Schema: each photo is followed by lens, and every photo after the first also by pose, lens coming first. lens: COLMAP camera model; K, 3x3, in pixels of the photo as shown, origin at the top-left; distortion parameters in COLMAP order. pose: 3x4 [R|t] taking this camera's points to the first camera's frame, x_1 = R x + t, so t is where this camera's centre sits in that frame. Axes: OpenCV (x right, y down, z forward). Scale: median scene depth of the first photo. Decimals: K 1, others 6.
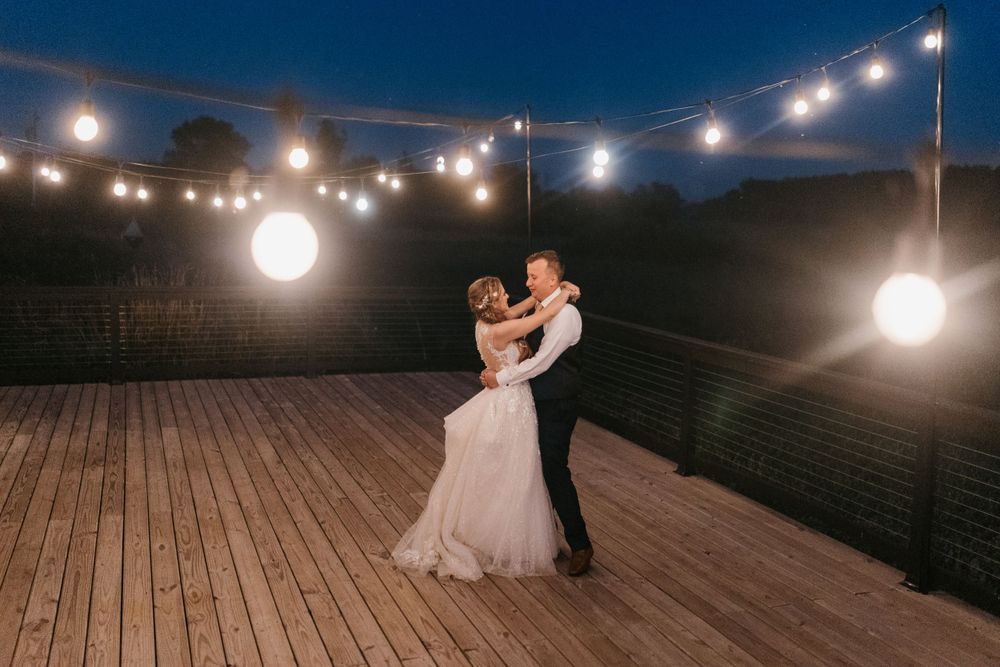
lens RADIAL K [[951.1, 0, 504.9], [0, 951.1, 329.4], [0, 0, 1]] dist [-0.001808, 0.000000]
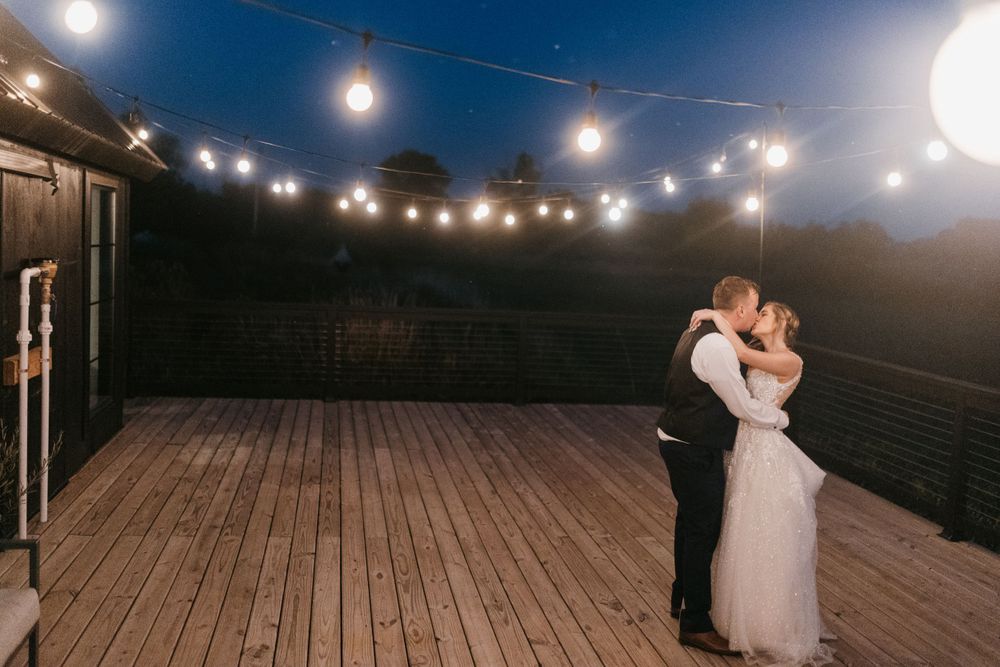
lens RADIAL K [[951.1, 0, 501.2], [0, 951.1, 332.4], [0, 0, 1]] dist [-0.001808, 0.000000]
pose [[0.979487, 0.036721, -0.198134, -0.053845], [-0.043078, 0.998683, -0.027870, 0.007422], [0.196849, 0.035834, 0.979779, 0.075063]]
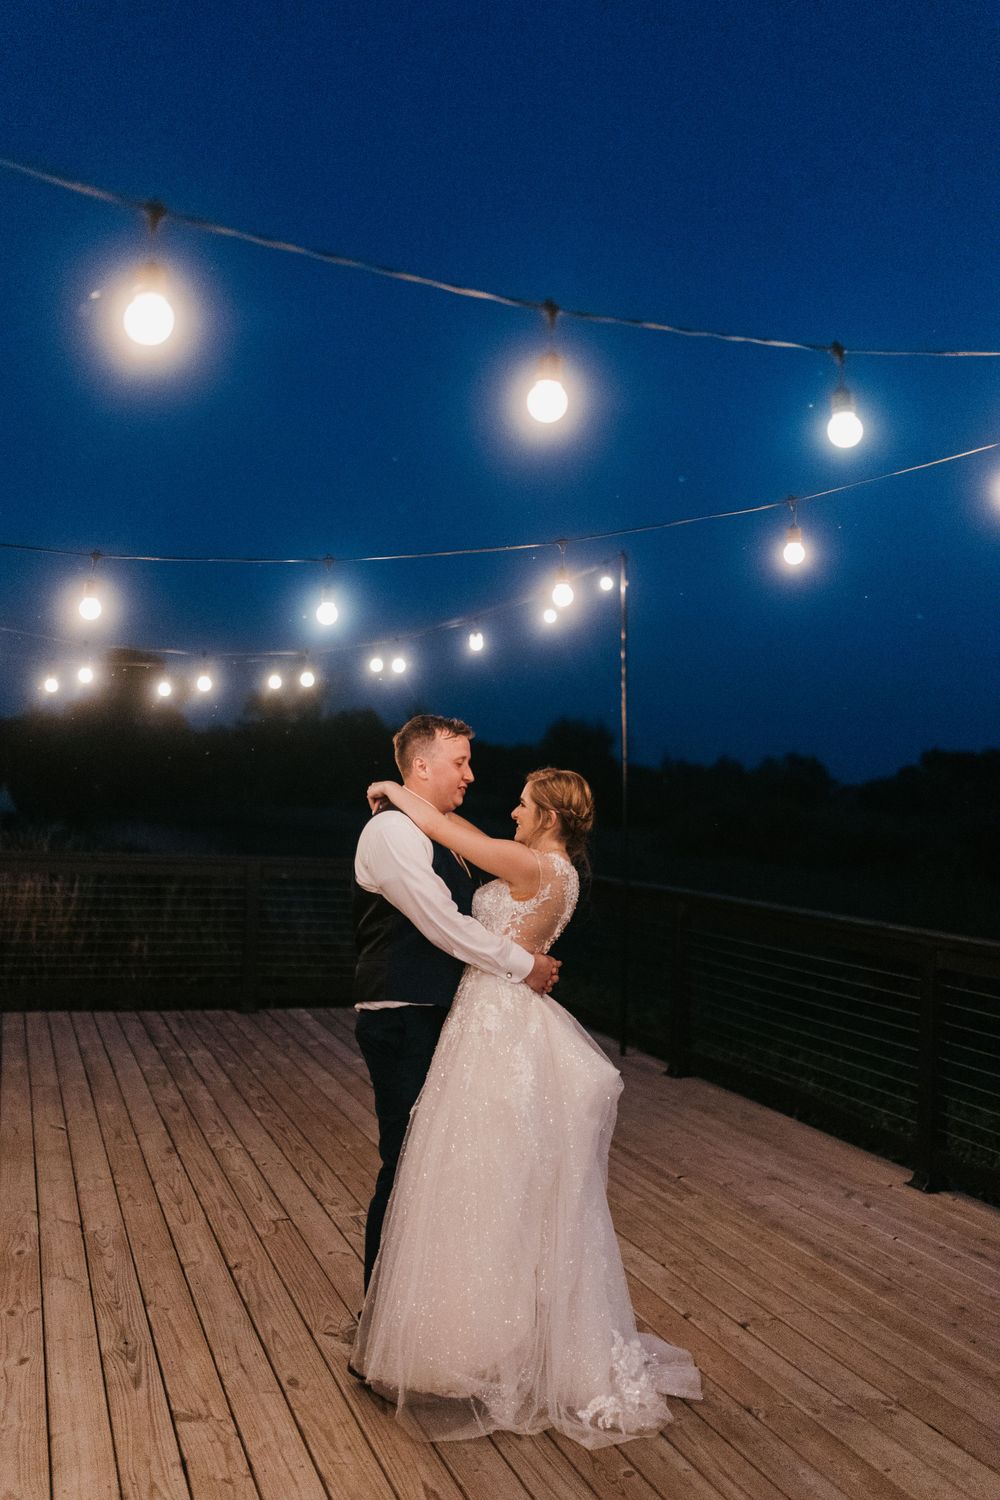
lens RADIAL K [[1426.7, 0, 507.6], [0, 1426.7, 754.3], [0, 0, 1]] dist [-0.001808, 0.000000]
pose [[0.999163, 0.008675, -0.039975, -0.016846], [-0.014674, 0.988223, -0.152317, 0.042553], [0.038182, 0.152776, 0.987523, 0.192800]]
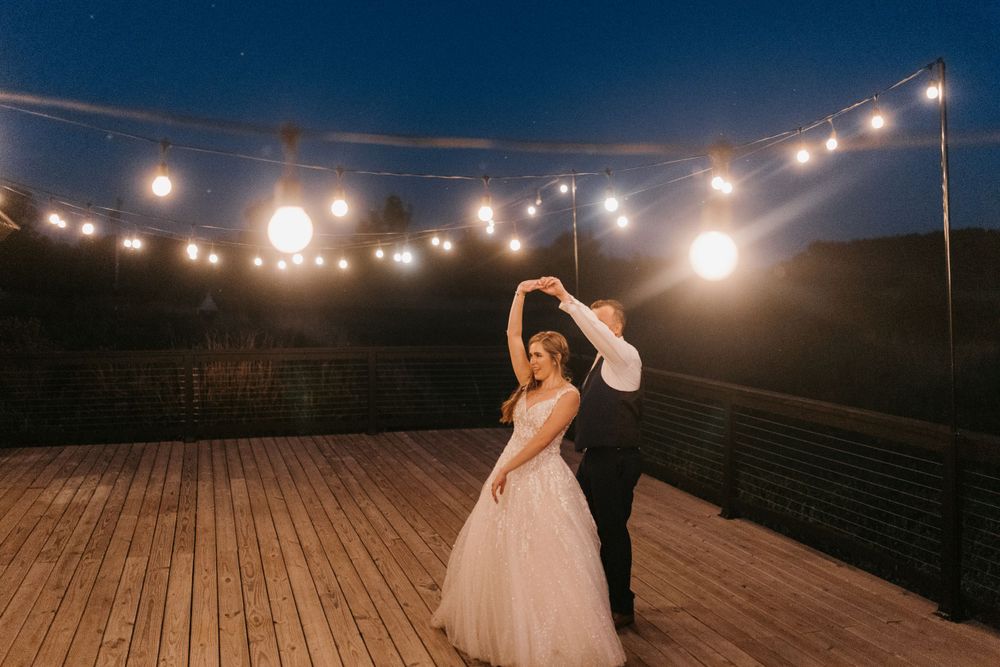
lens RADIAL K [[951.1, 0, 503.4], [0, 951.1, 328.0], [0, 0, 1]] dist [-0.001808, 0.000000]
pose [[0.997252, -0.020696, -0.071139, 0.027683], [0.015335, 0.997059, -0.075091, 0.025144], [0.072484, 0.073793, 0.994636, -0.058326]]
